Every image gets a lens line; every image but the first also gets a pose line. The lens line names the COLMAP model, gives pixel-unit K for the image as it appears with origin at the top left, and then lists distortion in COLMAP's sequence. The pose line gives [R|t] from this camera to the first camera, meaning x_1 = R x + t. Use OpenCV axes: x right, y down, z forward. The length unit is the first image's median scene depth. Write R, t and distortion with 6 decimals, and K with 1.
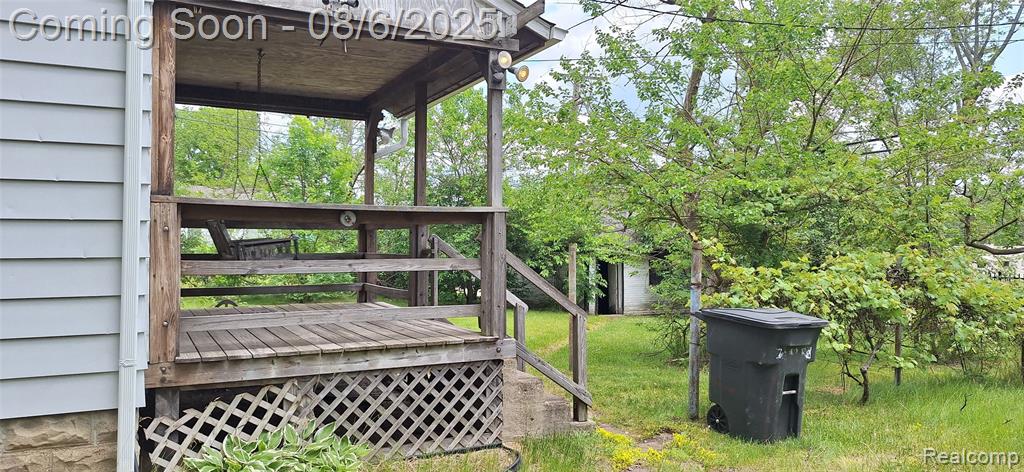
lens RADIAL K [[712.9, 0, 501.2], [0, 712.9, 232.4], [0, 0, 1]] dist [0.112716, -0.135760]
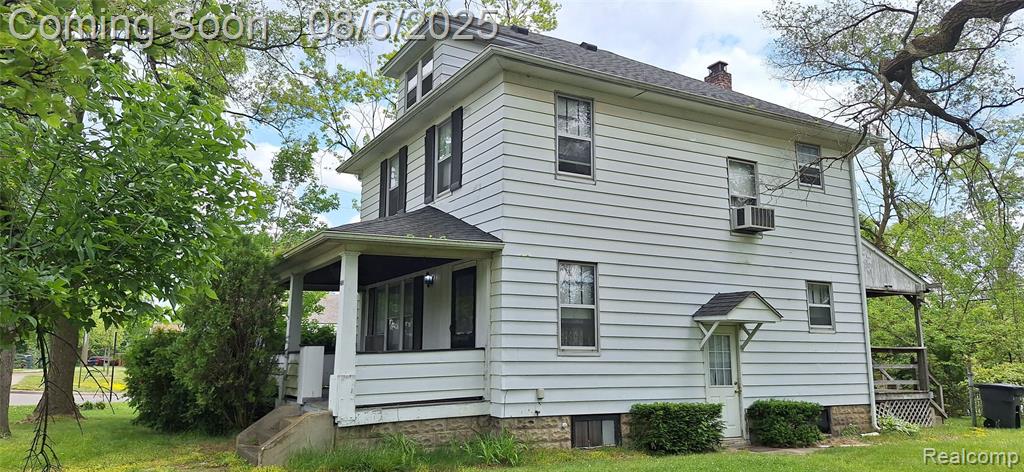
lens RADIAL K [[712.9, 0, 501.2], [0, 712.9, 232.4], [0, 0, 1]] dist [0.112716, -0.135760]
pose [[0.999566, 0.019328, 0.022224, -1.816404], [-0.016153, 0.990704, -0.135076, -0.069951], [-0.024628, 0.134658, 0.990586, -2.011099]]
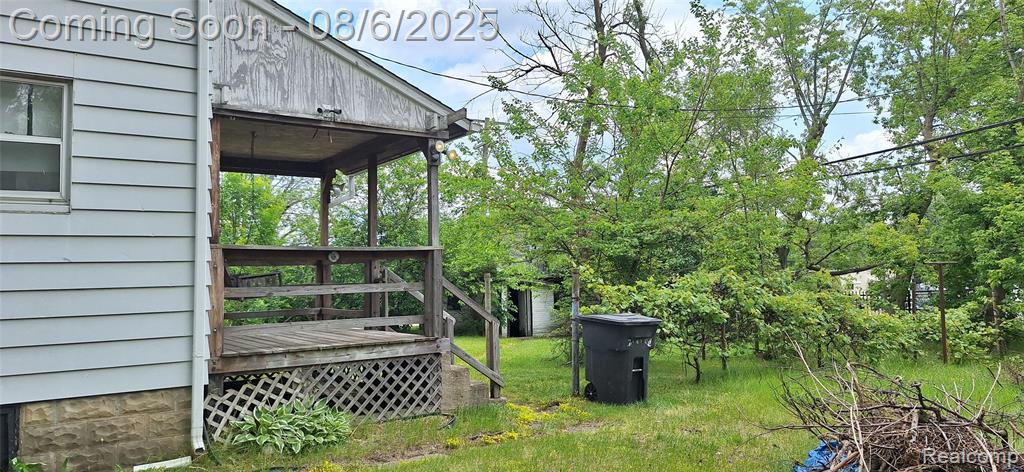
lens RADIAL K [[712.9, 0, 501.2], [0, 712.9, 232.4], [0, 0, 1]] dist [0.112716, -0.135760]
pose [[0.992341, -0.015107, 0.122603, -0.048224], [0.020735, 0.998783, -0.044755, 0.003467], [-0.121778, 0.046954, 0.991446, -0.424318]]
